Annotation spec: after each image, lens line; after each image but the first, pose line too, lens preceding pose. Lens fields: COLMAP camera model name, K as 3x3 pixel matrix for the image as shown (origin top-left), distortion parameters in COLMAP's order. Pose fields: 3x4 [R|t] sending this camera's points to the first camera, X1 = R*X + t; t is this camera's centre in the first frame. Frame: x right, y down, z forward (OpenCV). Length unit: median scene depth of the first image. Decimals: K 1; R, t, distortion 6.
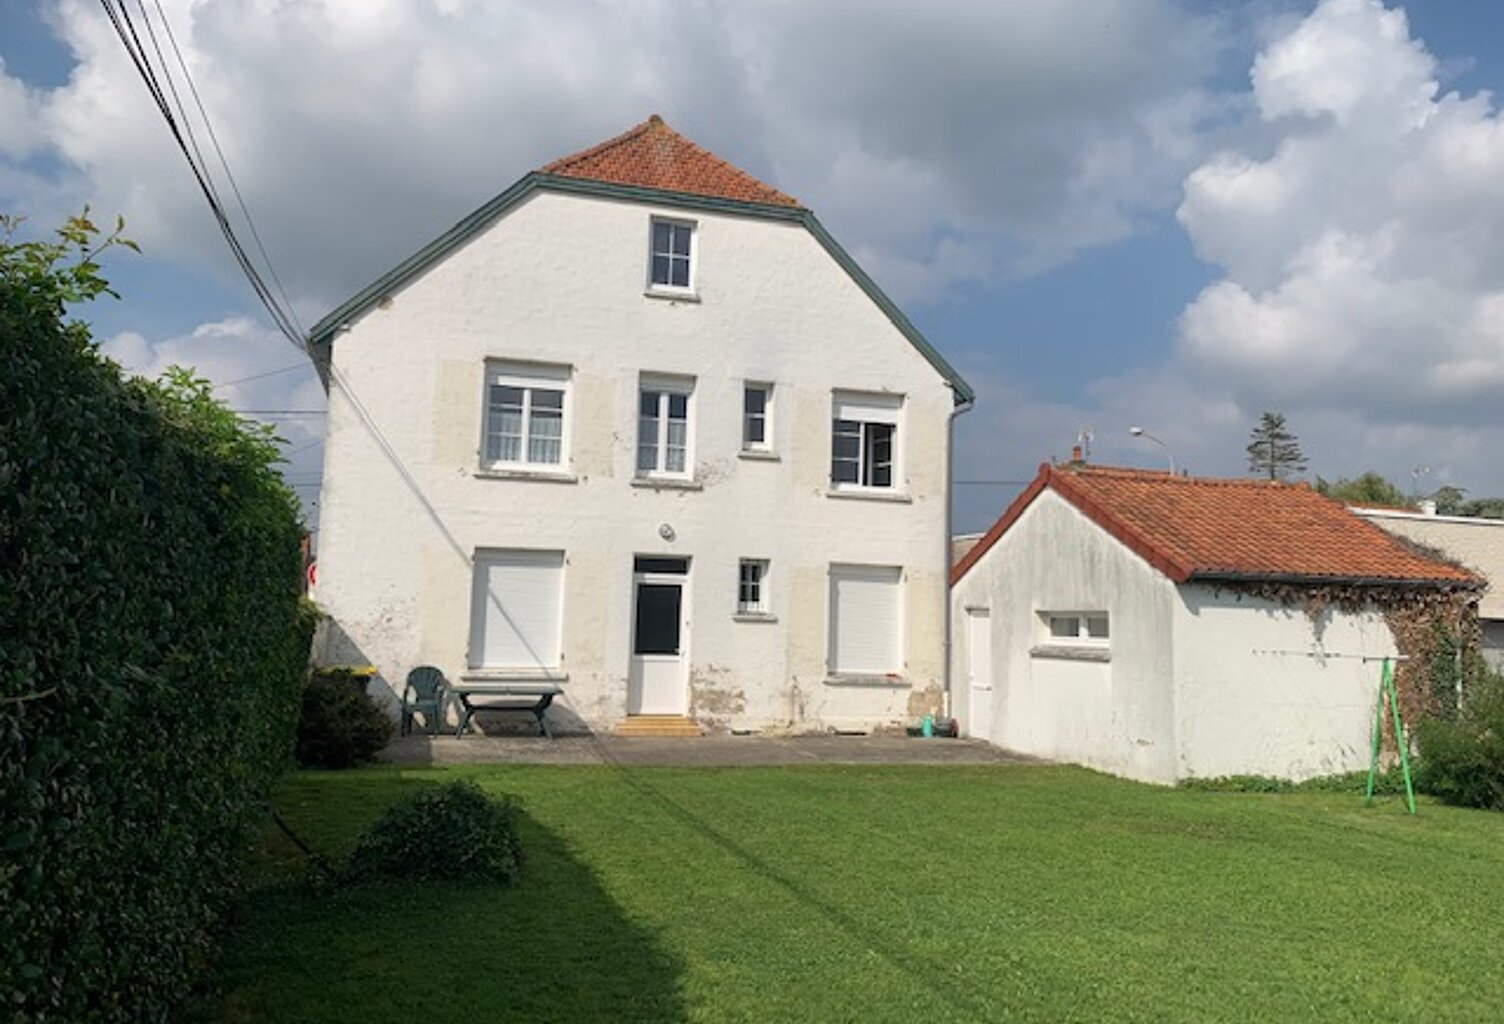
lens RADIAL K [[1161.4, 0, 752.0], [0, 1161.4, 512.0], [0, 0, 1]] dist [0.004493, 0.000608]
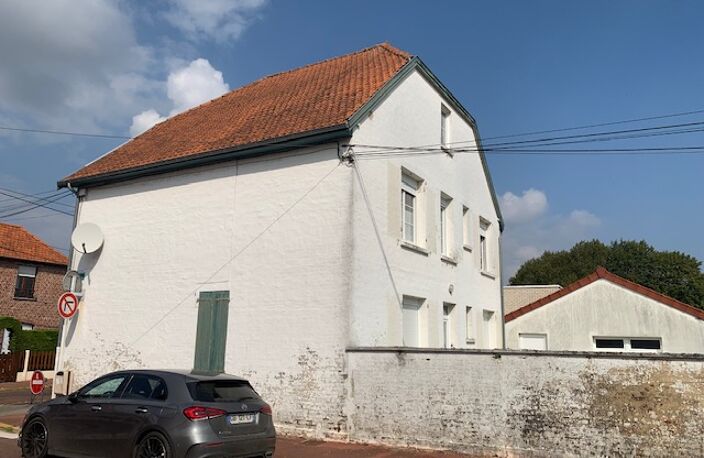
lens RADIAL K [[542.8, 0, 352.0], [0, 542.8, 229.0], [0, 0, 1]] dist [-0.000406, 0.000114]
pose [[0.728442, 0.121292, 0.674285, -0.755666], [-0.069181, 0.992195, -0.103741, 0.023357], [-0.681606, 0.028921, 0.731148, 0.557667]]
